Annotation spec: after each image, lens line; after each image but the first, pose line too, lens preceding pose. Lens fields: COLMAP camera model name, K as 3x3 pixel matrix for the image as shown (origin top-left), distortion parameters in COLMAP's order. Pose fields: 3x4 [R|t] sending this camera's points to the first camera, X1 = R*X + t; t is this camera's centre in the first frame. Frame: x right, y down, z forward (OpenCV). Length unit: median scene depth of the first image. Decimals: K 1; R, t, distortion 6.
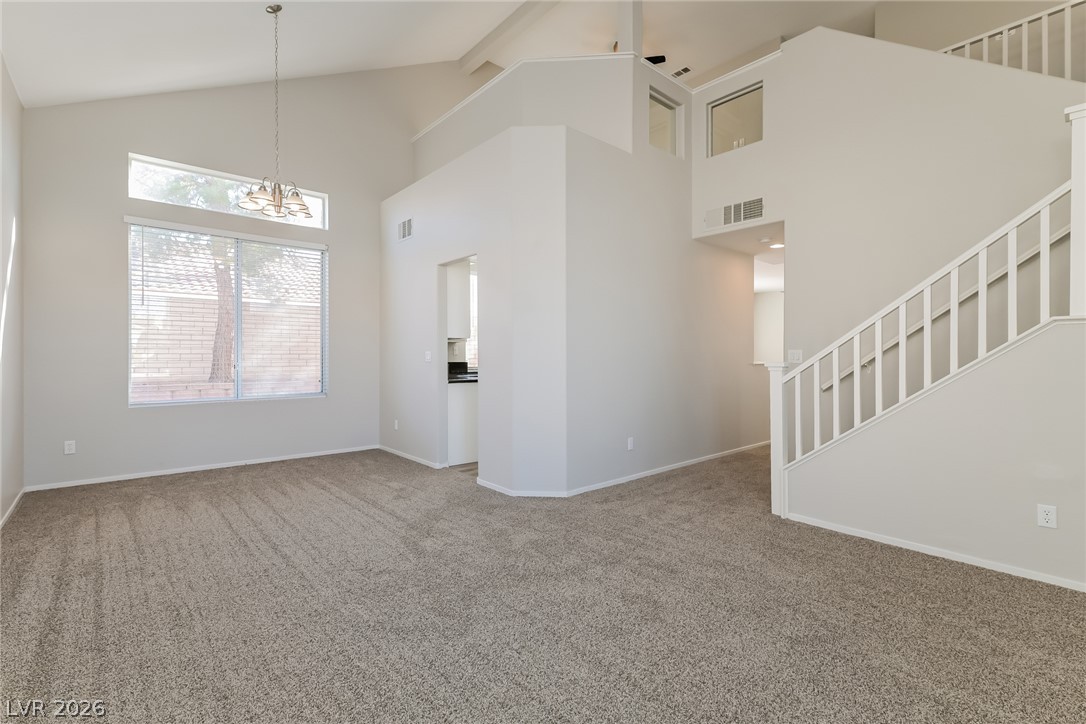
lens RADIAL K [[479.1, 0, 541.2], [0, 479.1, 362.0], [0, 0, 1]] dist [0.005385, 0.000071]
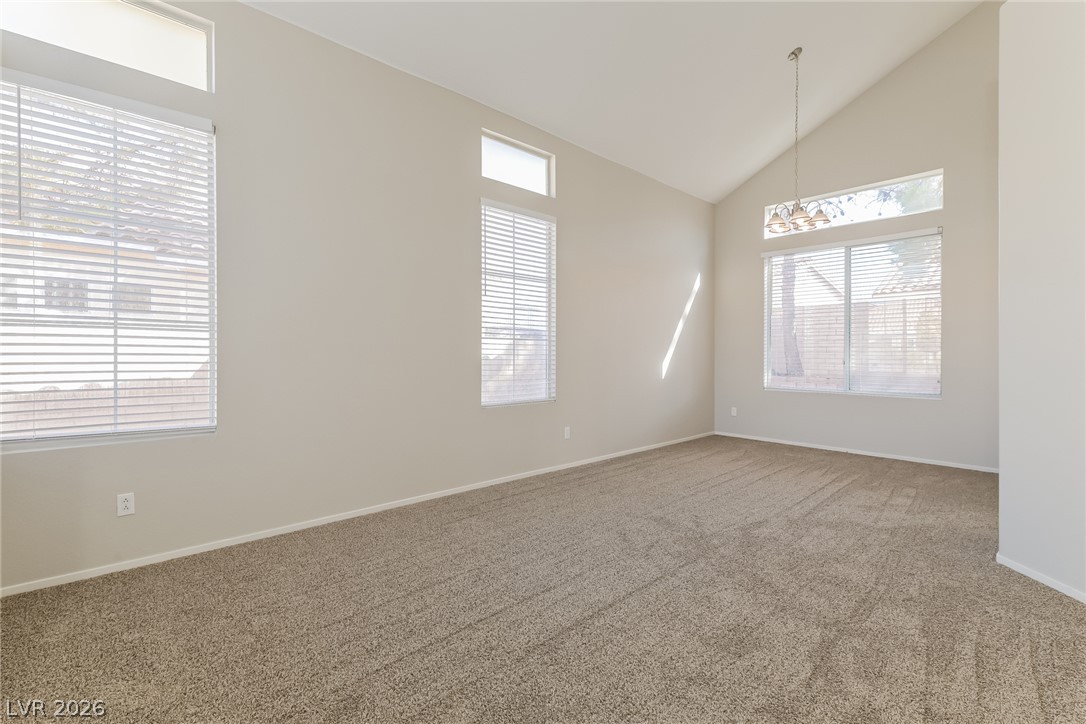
lens RADIAL K [[479.1, 0, 541.2], [0, 479.1, 362.0], [0, 0, 1]] dist [0.005385, 0.000071]
pose [[0.038486, 0.015977, -0.999131, 0.606522], [-0.014208, 0.999780, 0.015440, 0.001227], [0.999158, 0.013602, 0.038704, 0.354736]]
